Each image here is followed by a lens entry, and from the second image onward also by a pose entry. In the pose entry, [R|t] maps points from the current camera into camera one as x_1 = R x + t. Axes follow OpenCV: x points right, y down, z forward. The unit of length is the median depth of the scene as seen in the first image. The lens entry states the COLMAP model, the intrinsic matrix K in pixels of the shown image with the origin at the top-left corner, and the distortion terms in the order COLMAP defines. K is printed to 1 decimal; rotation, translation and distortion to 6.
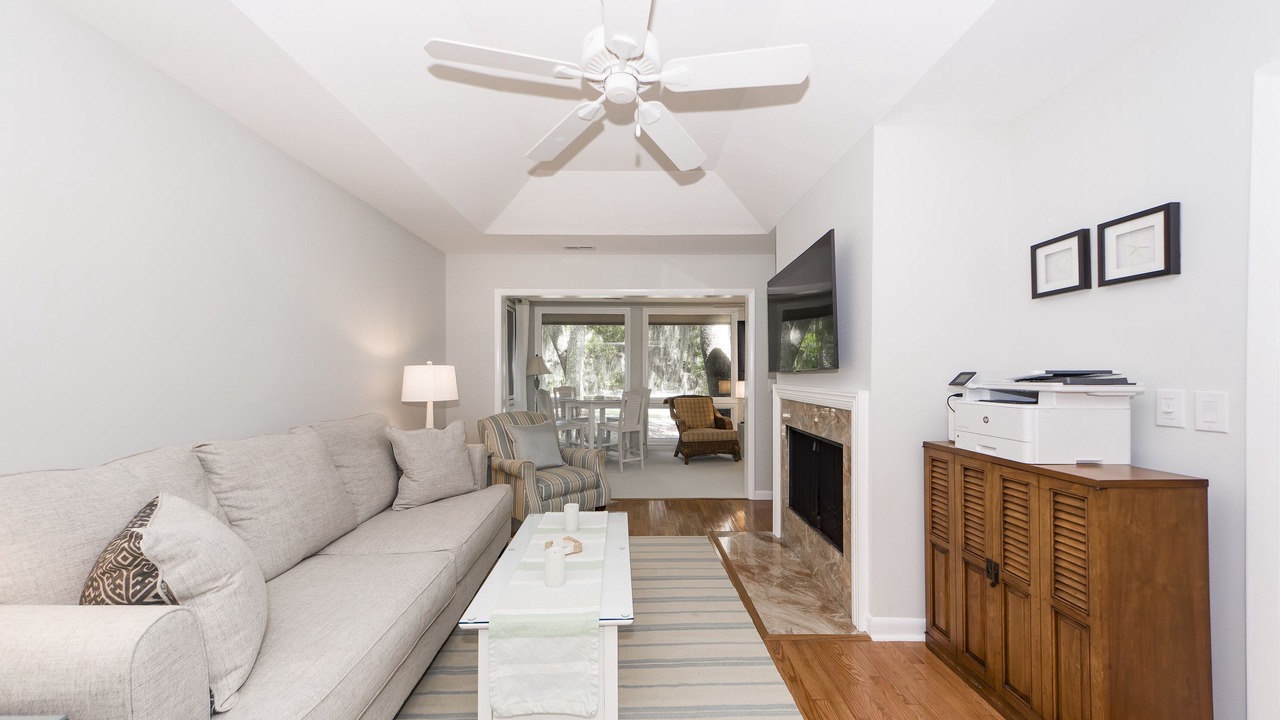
lens RADIAL K [[503.2, 0, 636.5], [0, 503.2, 366.8], [0, 0, 1]] dist [-0.000414, -0.000240]
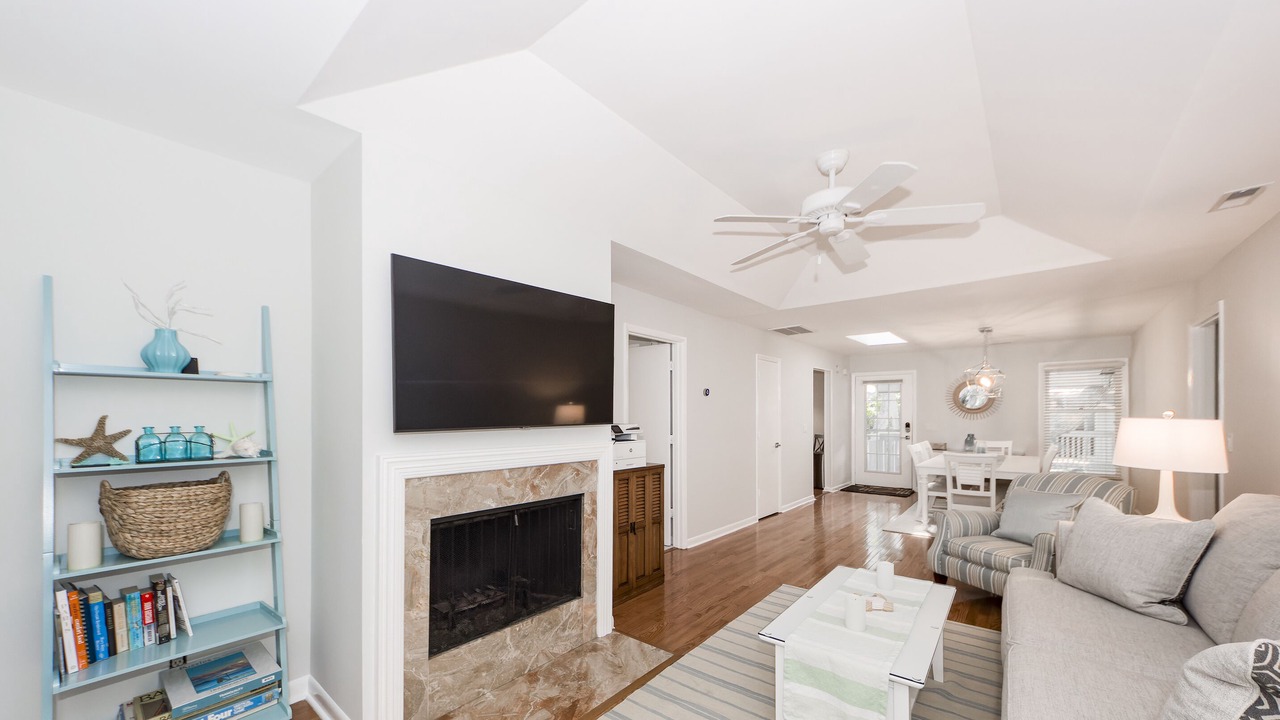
lens RADIAL K [[475.3, 0, 625.6], [0, 475.3, 419.7], [0, 0, 1]] dist [0.043136, -0.000195]
pose [[-0.764820, -0.008233, 0.644192, -0.271744], [-0.013955, 0.999895, -0.003790, -0.002785], [-0.644093, -0.011888, -0.764855, 1.461655]]
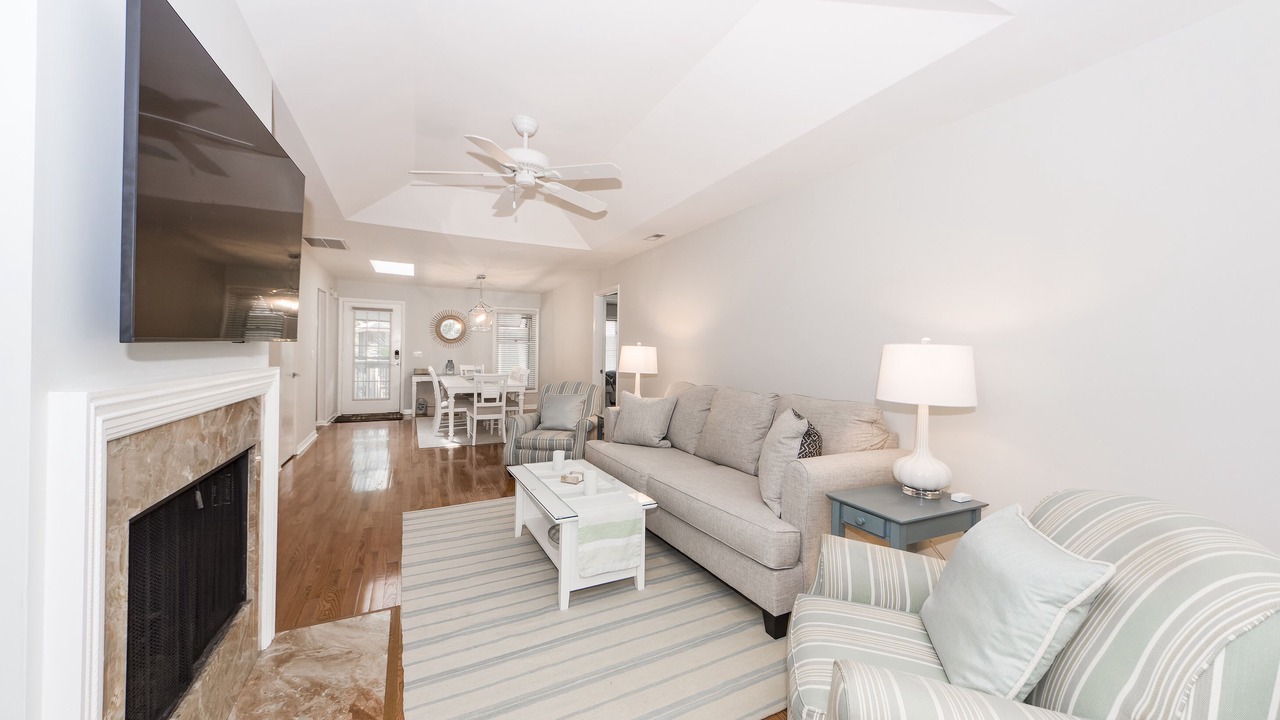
lens RADIAL K [[471.7, 0, 649.1], [0, 471.7, 353.7], [0, 0, 1]] dist [-0.001700, -0.000494]
pose [[-0.899300, -0.016449, -0.437022, 0.166566], [-0.012193, 0.999847, -0.012543, 0.020410], [0.437162, -0.005951, -0.899363, 1.572516]]
